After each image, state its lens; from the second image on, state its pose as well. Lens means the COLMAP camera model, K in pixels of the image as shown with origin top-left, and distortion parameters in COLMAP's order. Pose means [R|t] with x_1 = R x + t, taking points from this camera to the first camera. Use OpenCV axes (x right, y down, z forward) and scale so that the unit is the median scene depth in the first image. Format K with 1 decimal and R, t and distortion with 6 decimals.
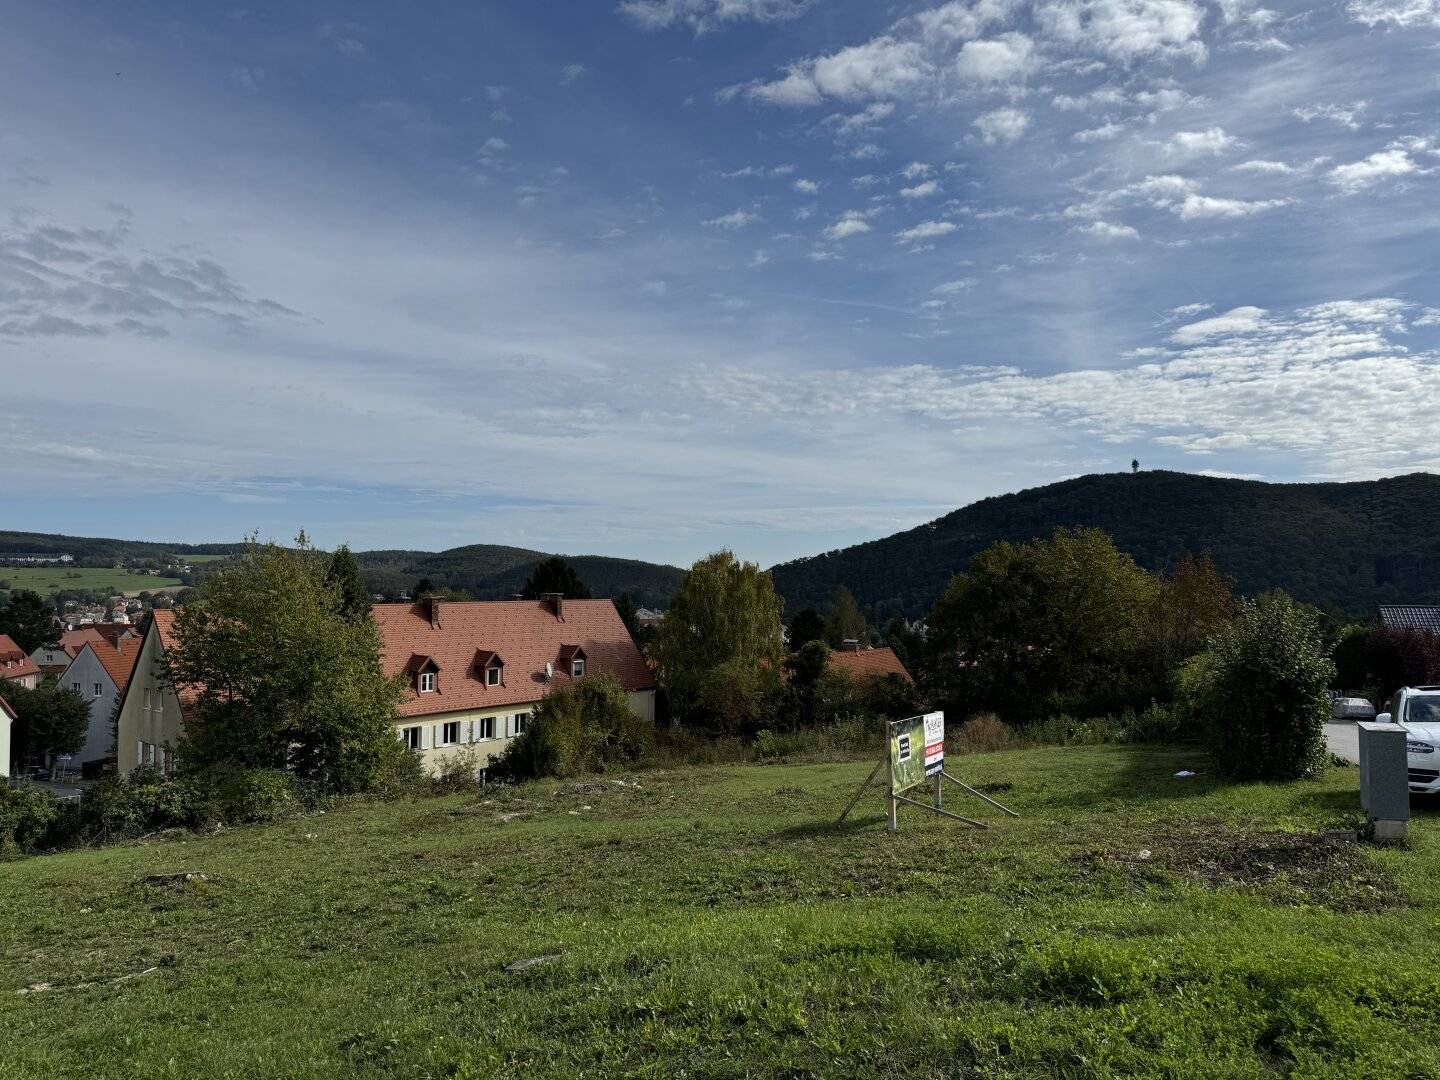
lens RADIAL K [[1029.8, 0, 720.0], [0, 1029.8, 540.0], [0, 0, 1]] dist [0.151329, -0.247907]
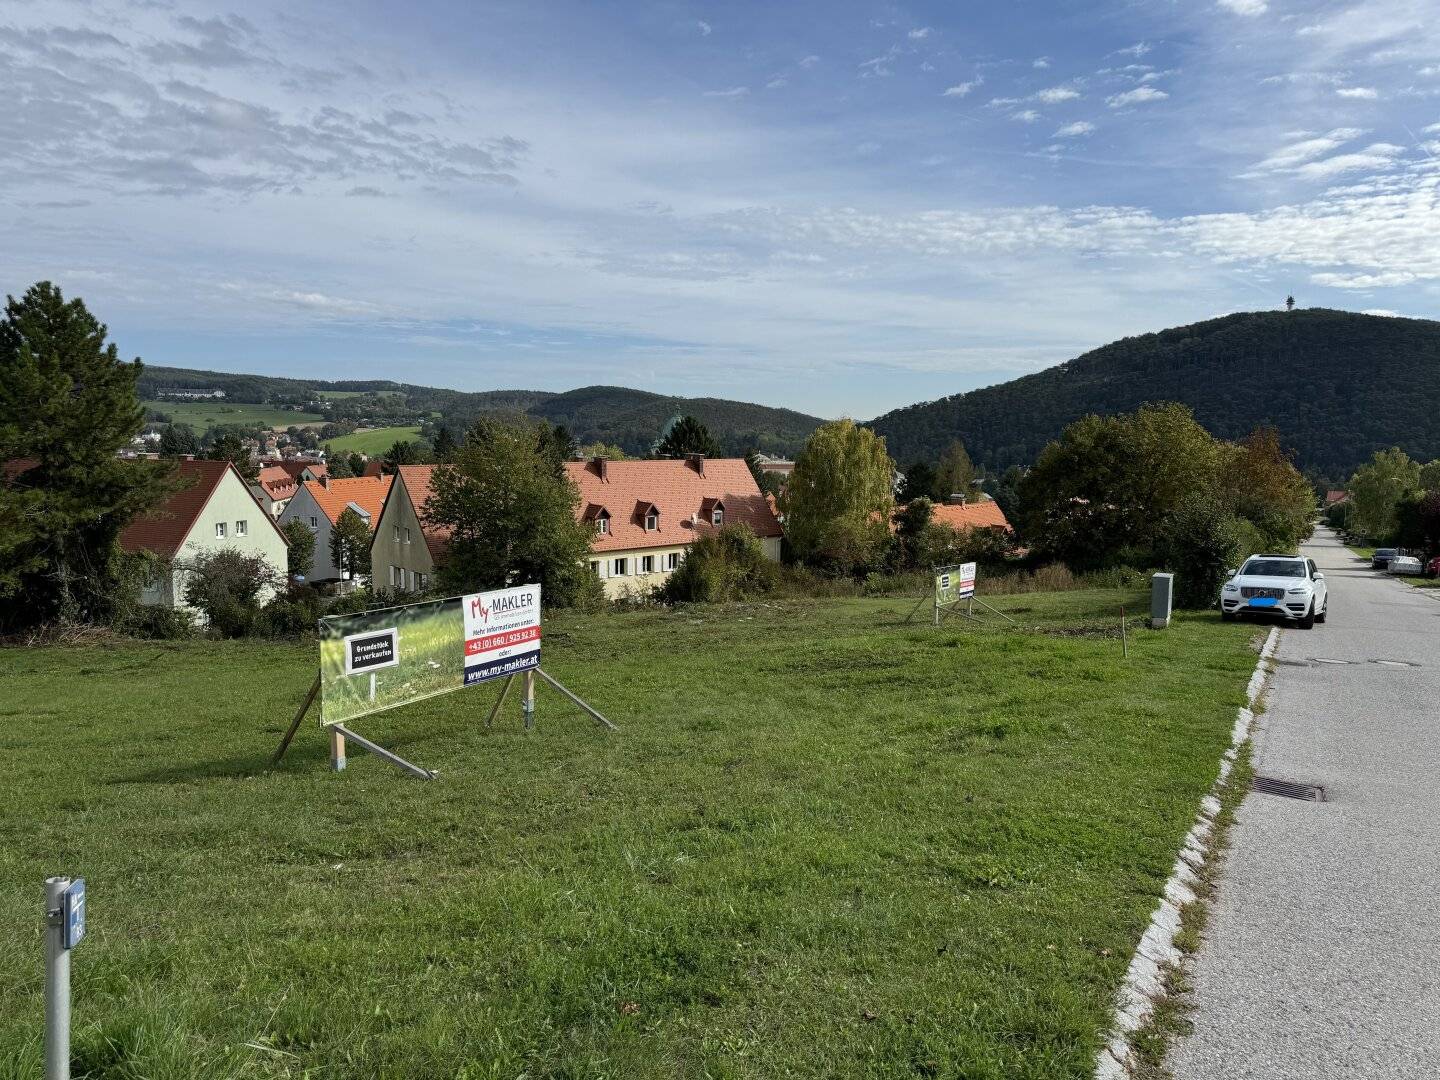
lens RADIAL K [[1029.8, 0, 720.0], [0, 1029.8, 540.0], [0, 0, 1]] dist [0.151329, -0.247907]
pose [[0.993732, 0.023709, -0.109242, -0.003855], [-0.006935, 0.988442, 0.151438, -0.032257], [0.111570, -0.149731, 0.982412, -0.182284]]
